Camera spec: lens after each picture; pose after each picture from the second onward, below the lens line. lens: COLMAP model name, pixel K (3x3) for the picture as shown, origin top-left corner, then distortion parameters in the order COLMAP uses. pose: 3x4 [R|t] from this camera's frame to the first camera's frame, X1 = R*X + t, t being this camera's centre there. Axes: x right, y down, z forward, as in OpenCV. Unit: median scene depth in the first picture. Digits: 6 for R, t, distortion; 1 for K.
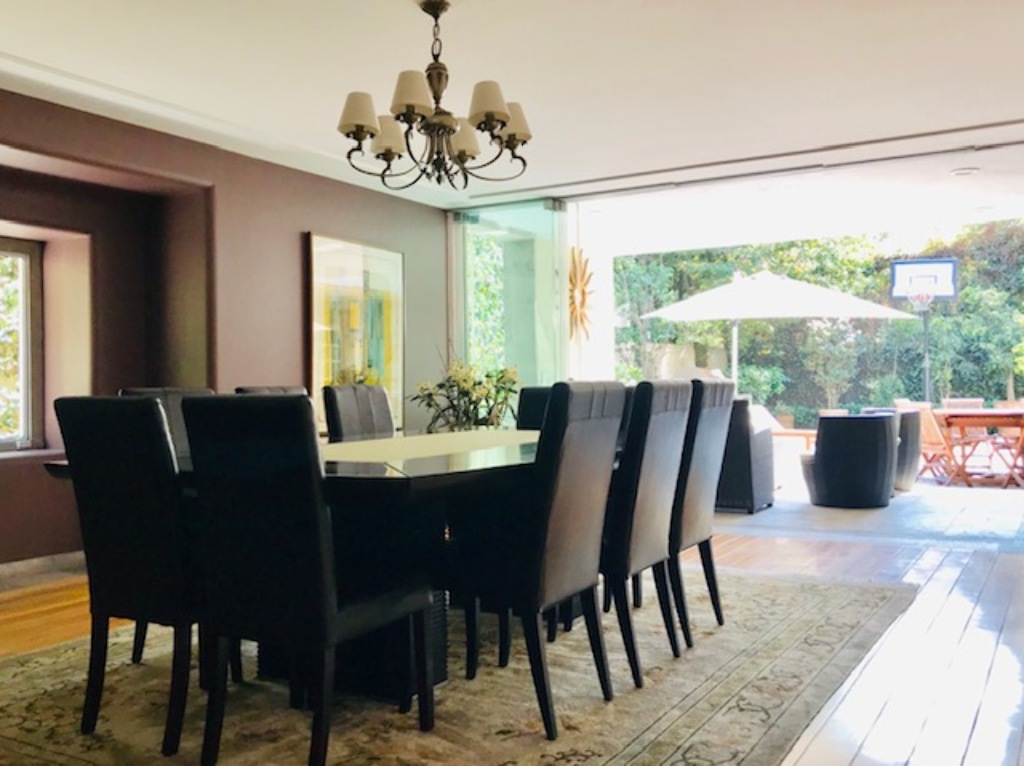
lens RADIAL K [[897.4, 0, 512.0], [0, 897.4, 383.0], [0, 0, 1]] dist [-0.081626, 0.232521]
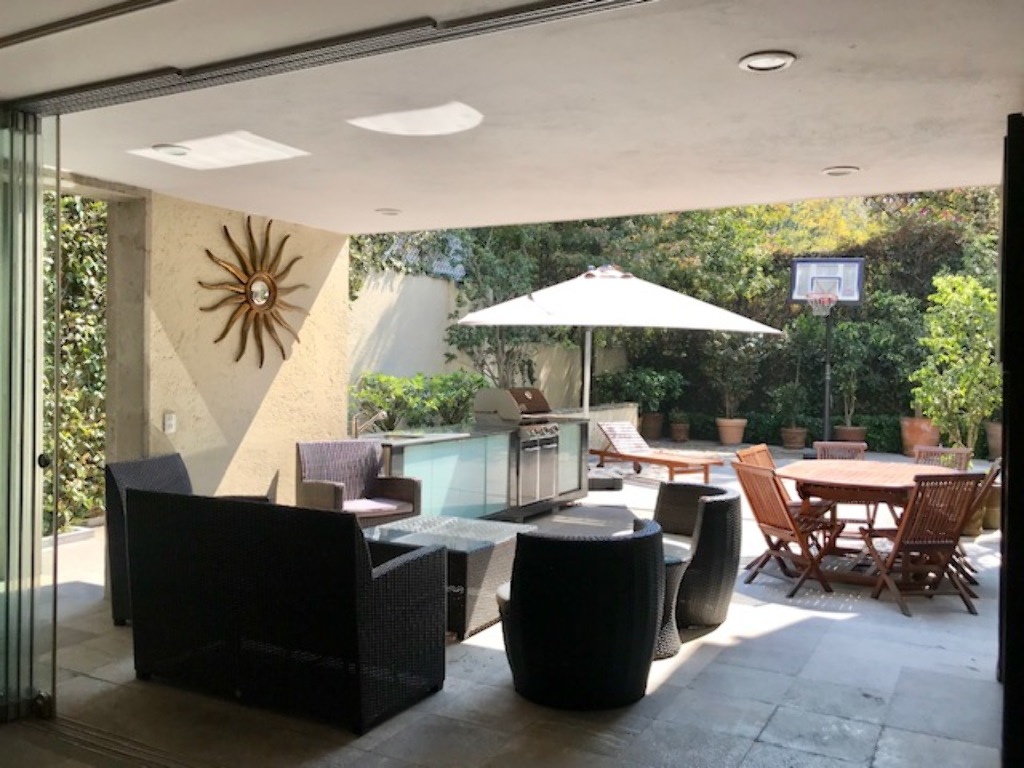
lens RADIAL K [[848.5, 0, 511.4], [0, 848.5, 400.2], [0, 0, 1]] dist [0.075598, -0.003747]
pose [[0.997961, 0.027465, 0.057615, 0.089206], [-0.029750, 0.998789, 0.039189, -0.019241], [-0.056469, -0.040824, 0.997569, 0.140748]]
